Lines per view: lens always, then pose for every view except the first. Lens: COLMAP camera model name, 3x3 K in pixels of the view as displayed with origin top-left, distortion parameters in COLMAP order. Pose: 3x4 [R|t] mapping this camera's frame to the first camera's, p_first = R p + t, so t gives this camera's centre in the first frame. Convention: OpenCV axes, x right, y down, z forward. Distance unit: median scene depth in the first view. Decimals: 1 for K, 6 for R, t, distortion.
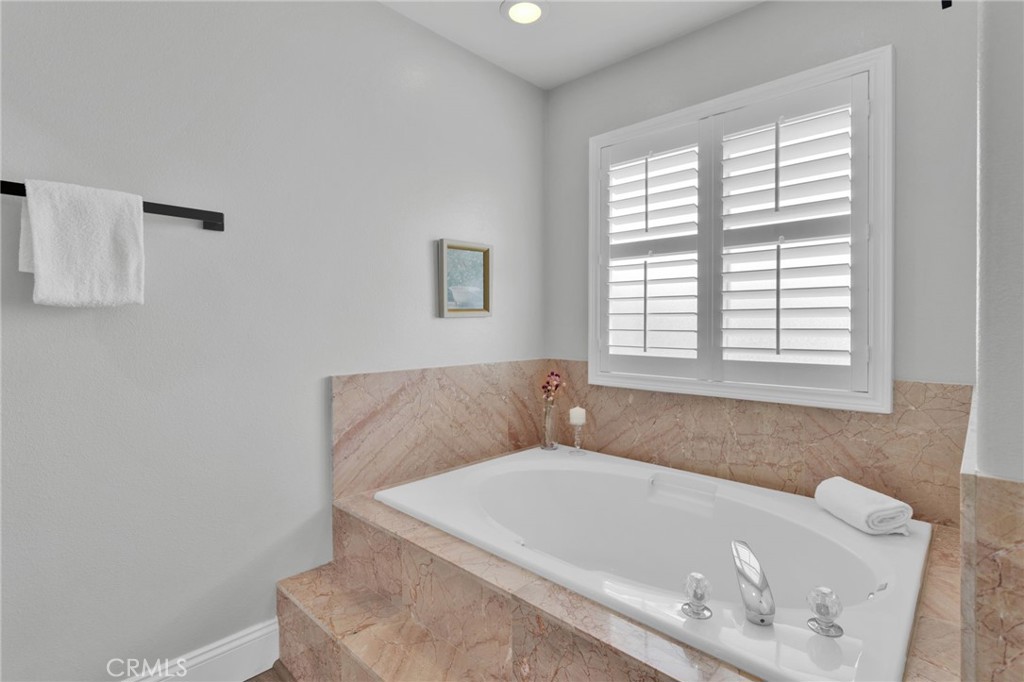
lens RADIAL K [[492.7, 0, 512.7], [0, 492.7, 332.6], [0, 0, 1]] dist [0.001422, 0.004609]
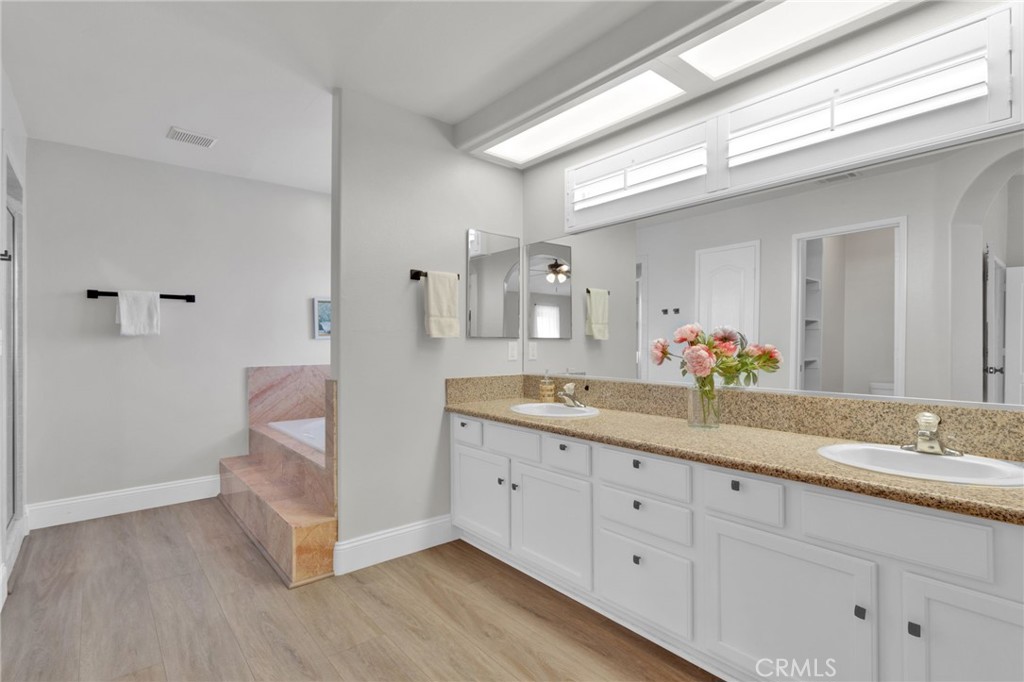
lens RADIAL K [[492.7, 0, 511.8], [0, 492.7, 345.9], [0, 0, 1]] dist [0.001422, 0.004609]
pose [[0.993269, -0.004743, -0.115730, 1.003221], [0.003192, 0.999903, -0.013580, 0.029201], [0.115783, 0.013119, 0.993188, -0.977548]]
